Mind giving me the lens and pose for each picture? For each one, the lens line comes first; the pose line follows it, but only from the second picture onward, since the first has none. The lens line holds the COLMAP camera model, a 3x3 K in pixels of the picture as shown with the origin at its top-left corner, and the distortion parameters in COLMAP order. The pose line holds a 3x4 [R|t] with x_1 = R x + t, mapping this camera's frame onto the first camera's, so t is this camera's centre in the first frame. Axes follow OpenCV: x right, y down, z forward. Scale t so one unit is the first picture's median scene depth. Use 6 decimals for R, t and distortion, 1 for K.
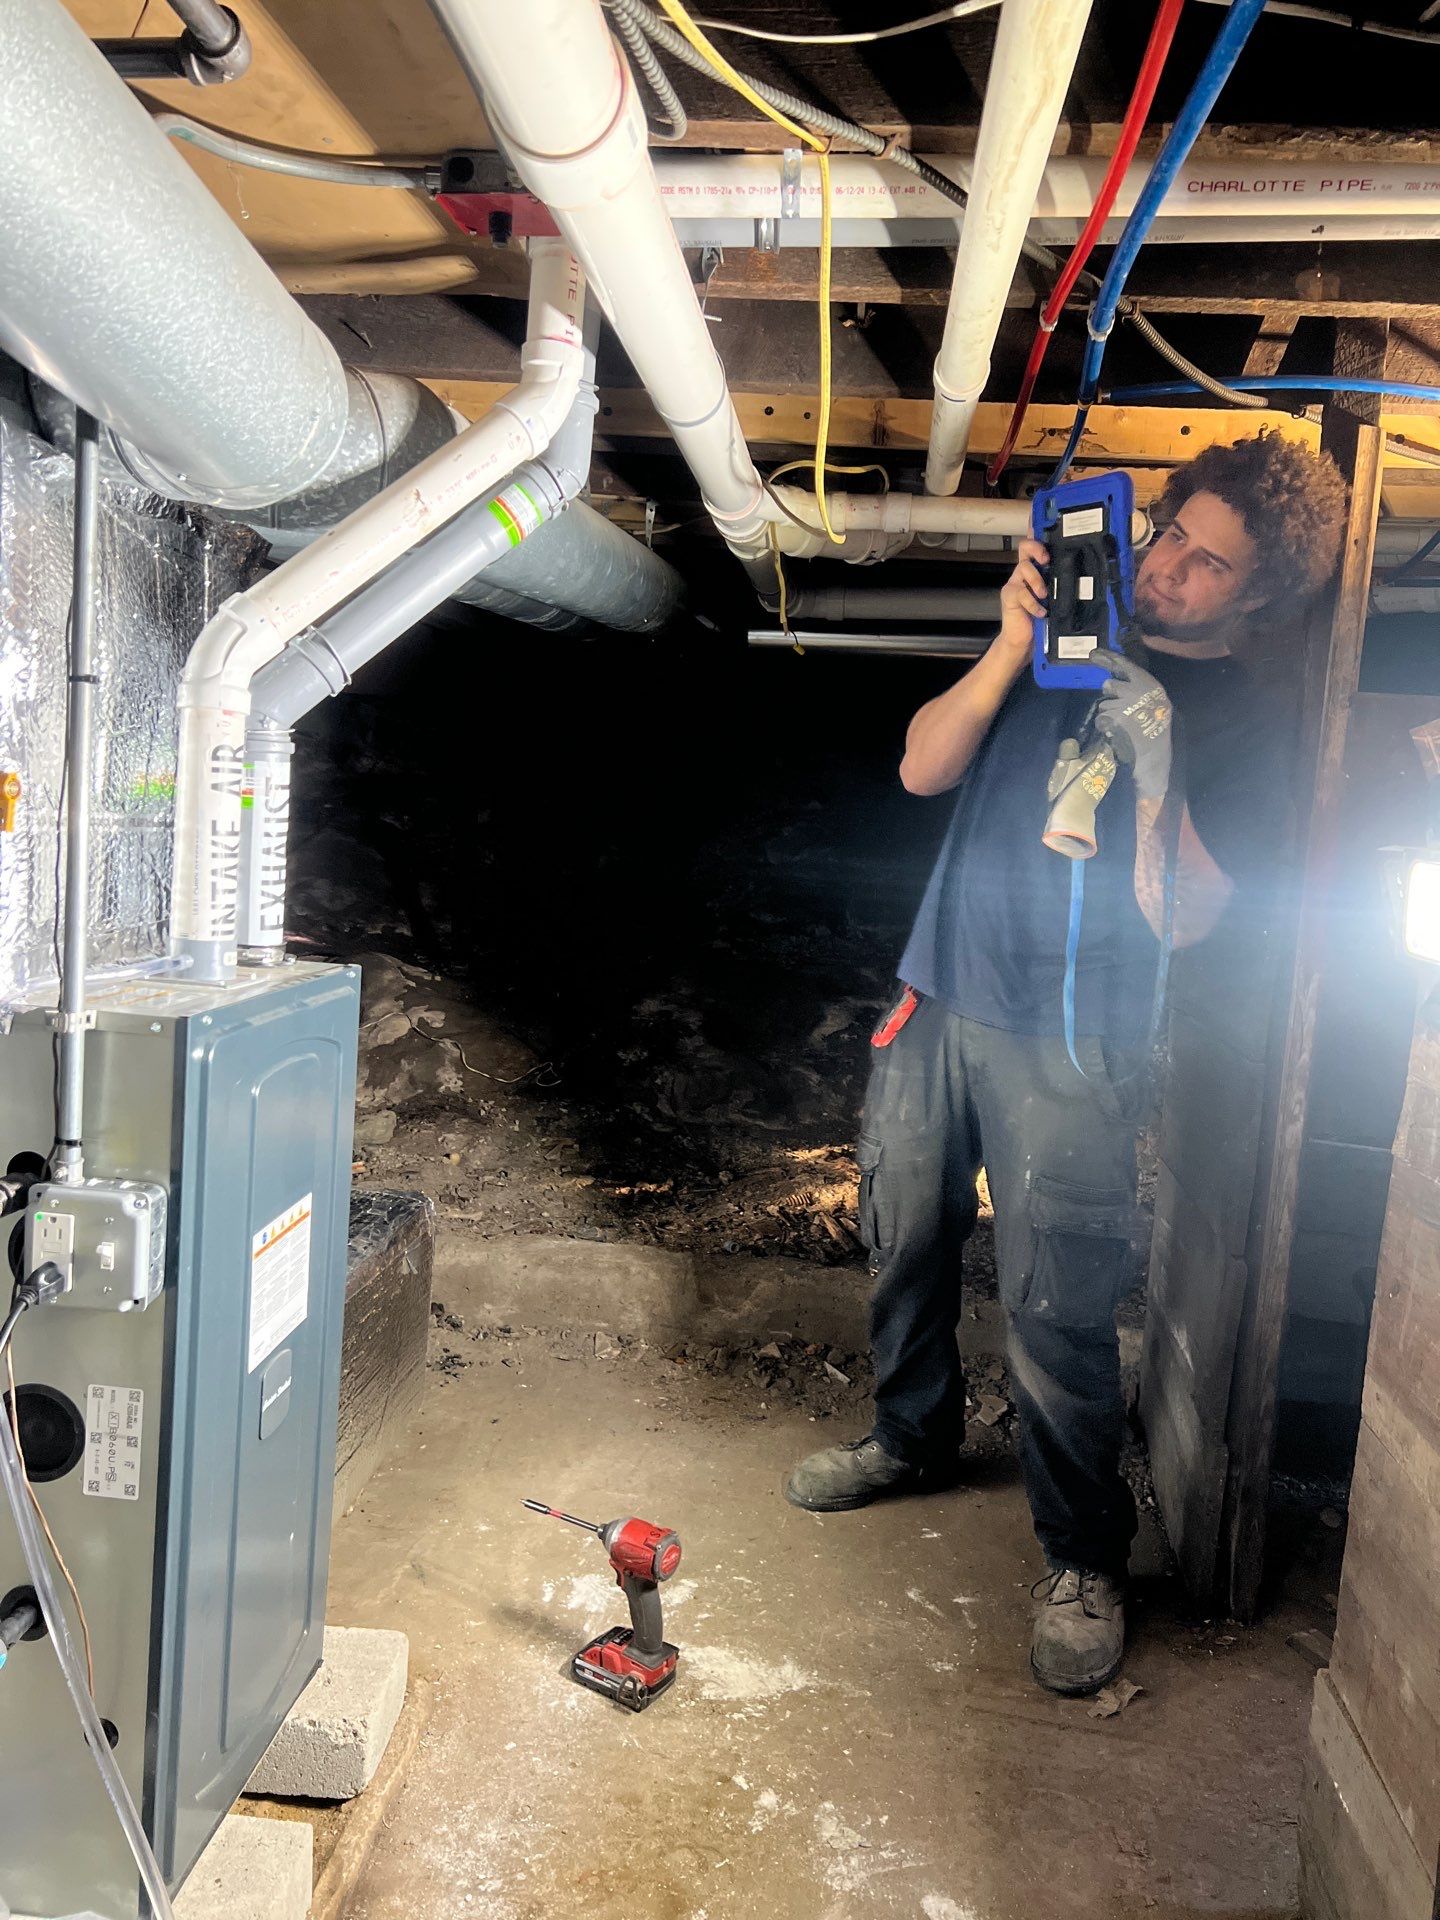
lens RADIAL K [[1459.4, 0, 758.1], [0, 1459.4, 948.7], [0, 0, 1]] dist [0.045744, -0.056317]
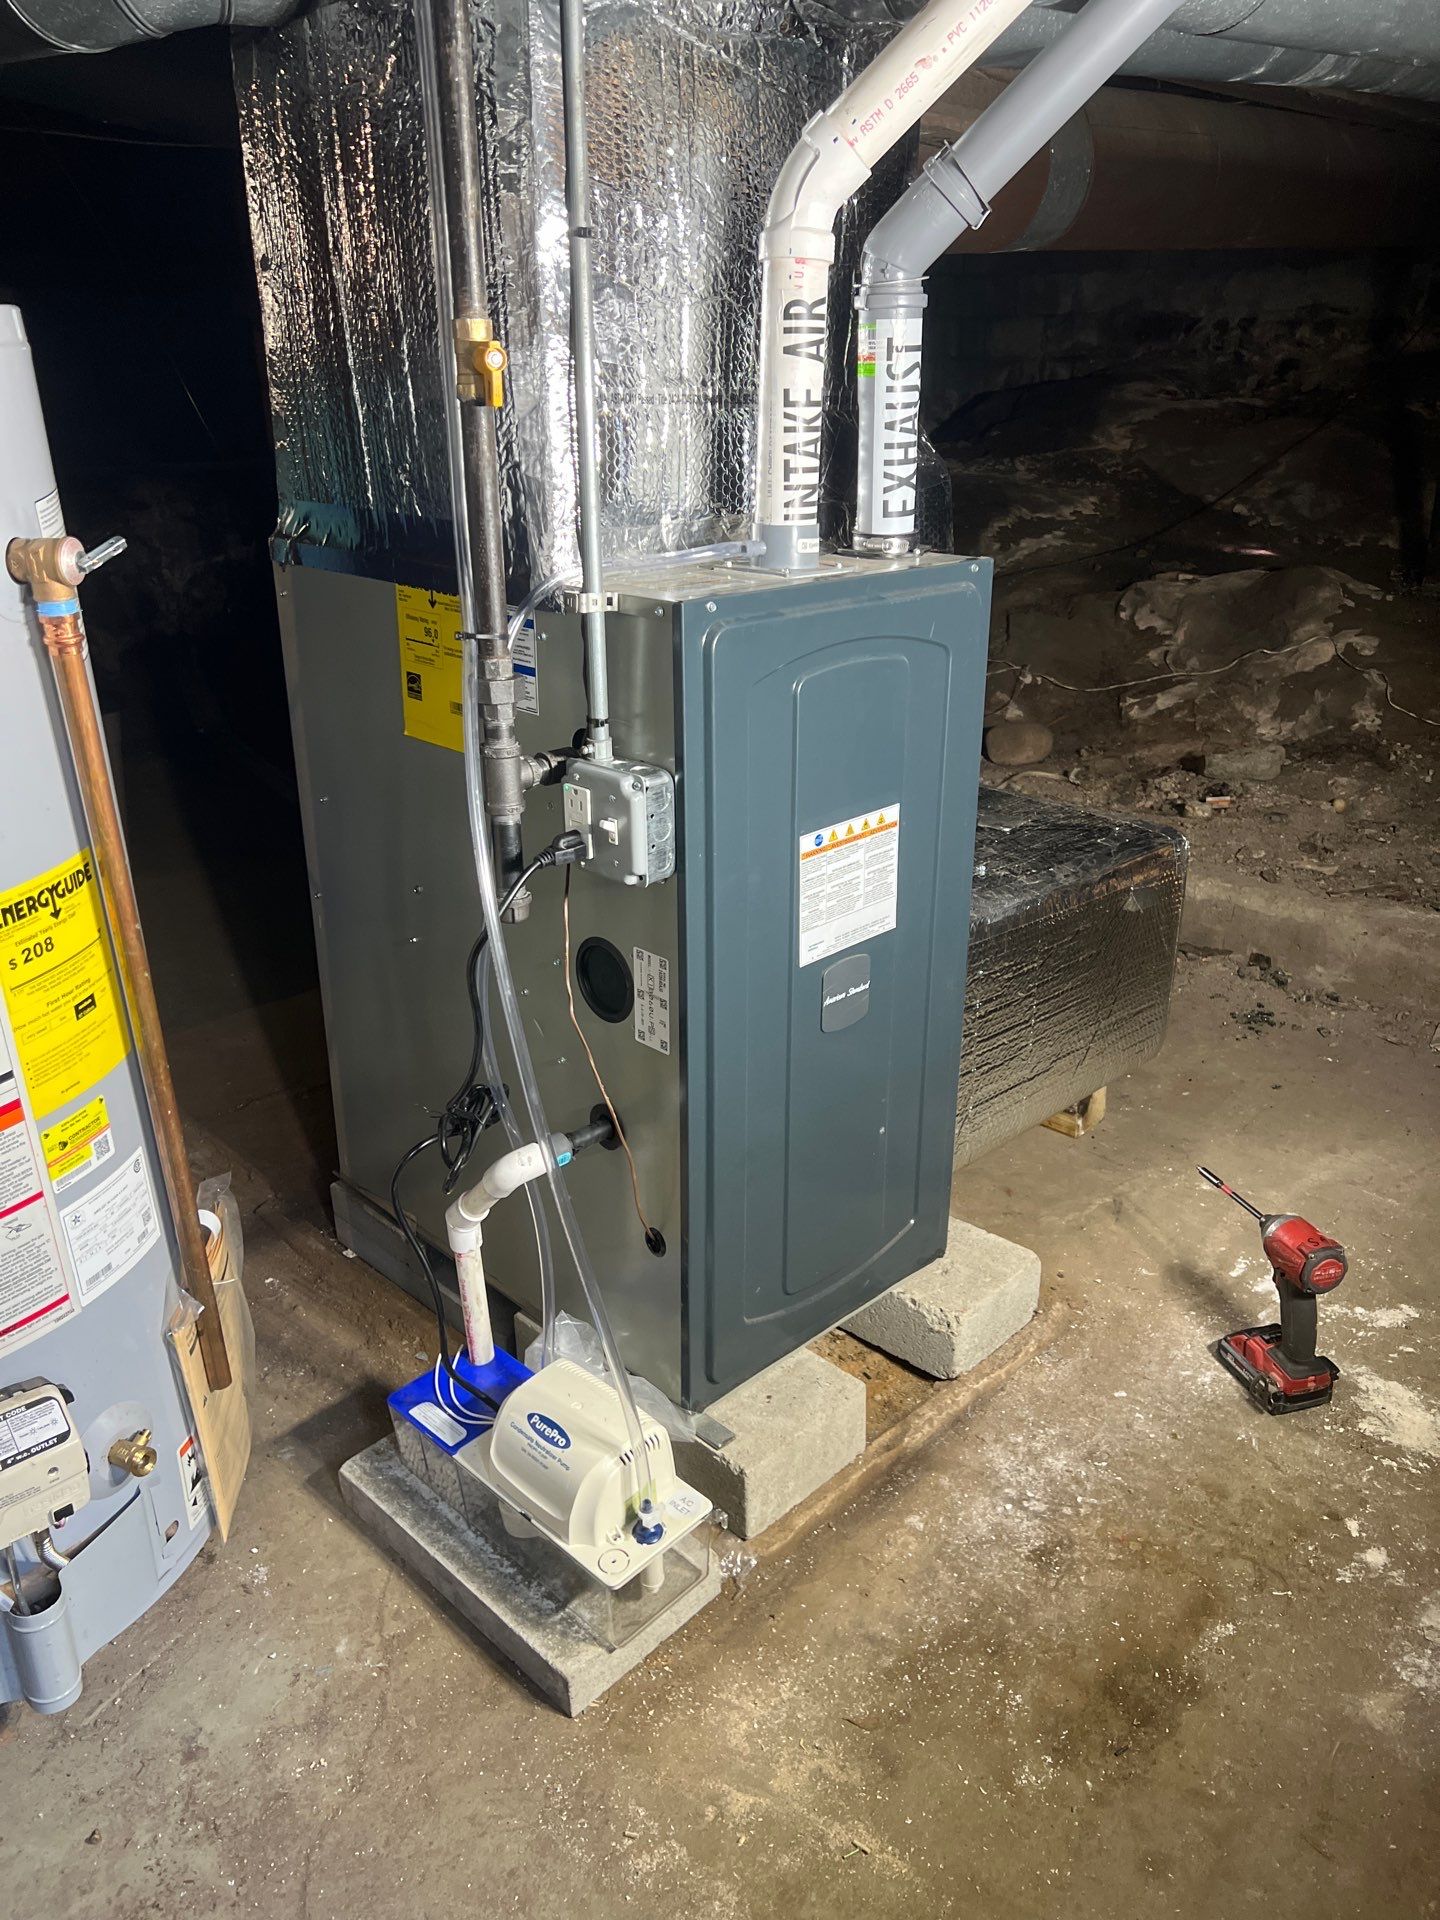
lens RADIAL K [[1459.4, 0, 732.2], [0, 1459.4, 977.3], [0, 0, 1]] dist [0.045744, -0.056317]
pose [[0.744569, 0.183677, -0.641779, 0.233037], [-0.008016, 0.963791, 0.266538, 0.020631], [0.667498, -0.193312, 0.719081, 0.200251]]
